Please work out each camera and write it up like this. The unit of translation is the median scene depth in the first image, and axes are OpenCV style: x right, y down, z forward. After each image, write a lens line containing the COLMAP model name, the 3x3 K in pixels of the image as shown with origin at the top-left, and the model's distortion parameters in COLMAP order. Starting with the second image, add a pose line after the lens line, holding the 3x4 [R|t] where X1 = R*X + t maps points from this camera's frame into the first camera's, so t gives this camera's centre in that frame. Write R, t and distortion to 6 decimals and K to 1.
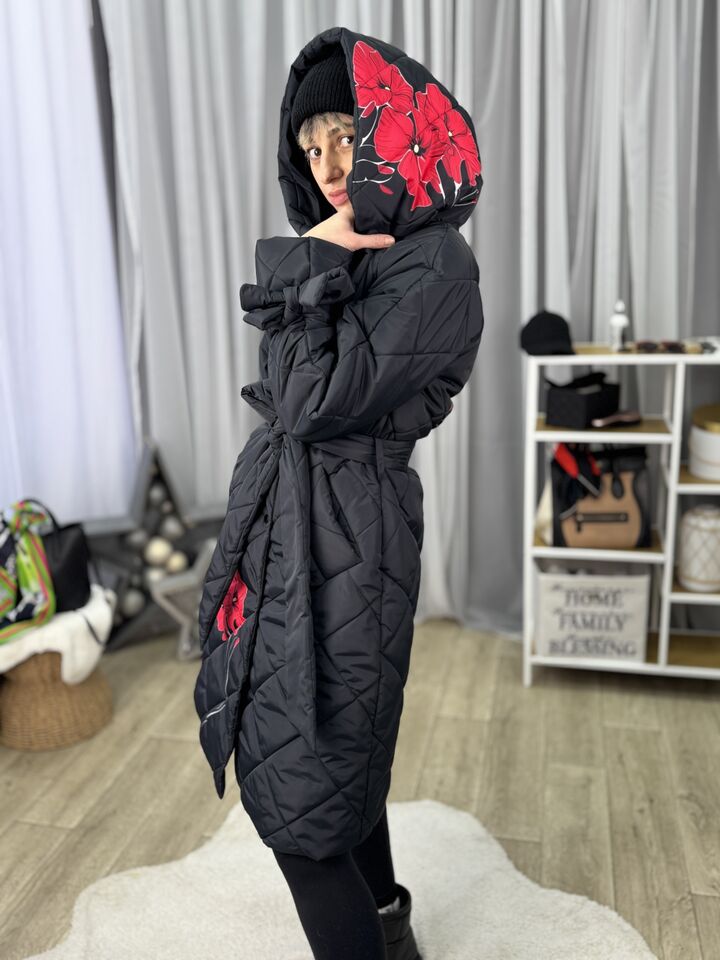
lens RADIAL K [[915.0, 0, 357.6], [0, 915.0, 481.1], [0, 0, 1]] dist [0.174271, -0.404087]
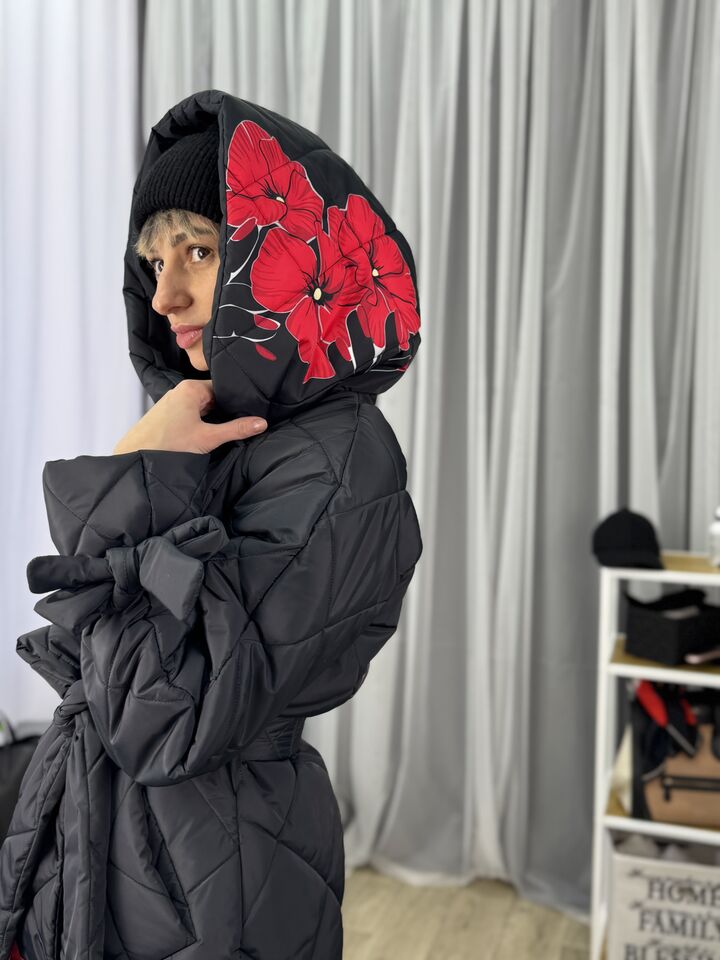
lens RADIAL K [[917.6, 0, 340.0], [0, 917.6, 476.2], [0, 0, 1]] dist [-0.012777, -0.017485]
pose [[0.988863, 0.046288, -0.141445, 0.071860], [-0.070851, 0.982211, -0.173903, -0.060266], [0.130879, 0.181988, 0.974552, 0.195810]]
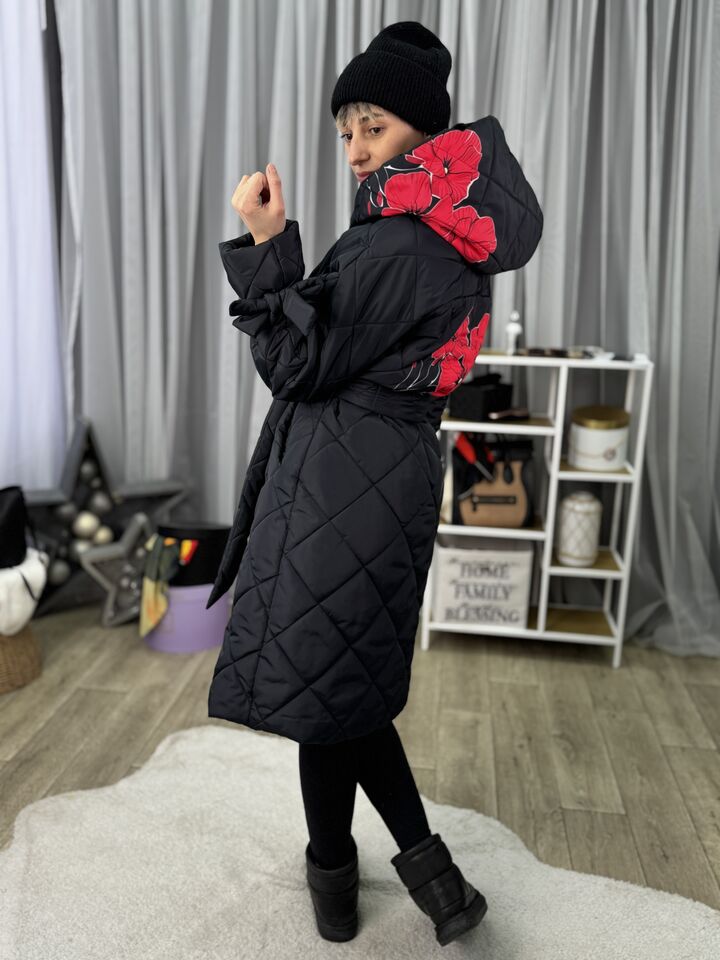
lens RADIAL K [[890.2, 0, 359.1], [0, 890.2, 483.3], [0, 0, 1]] dist [0.195363, -0.479947]
pose [[0.992826, 0.036910, 0.113731, -0.029728], [-0.033978, 0.999041, -0.027612, 0.058449], [-0.114641, 0.023549, 0.993128, -0.084961]]
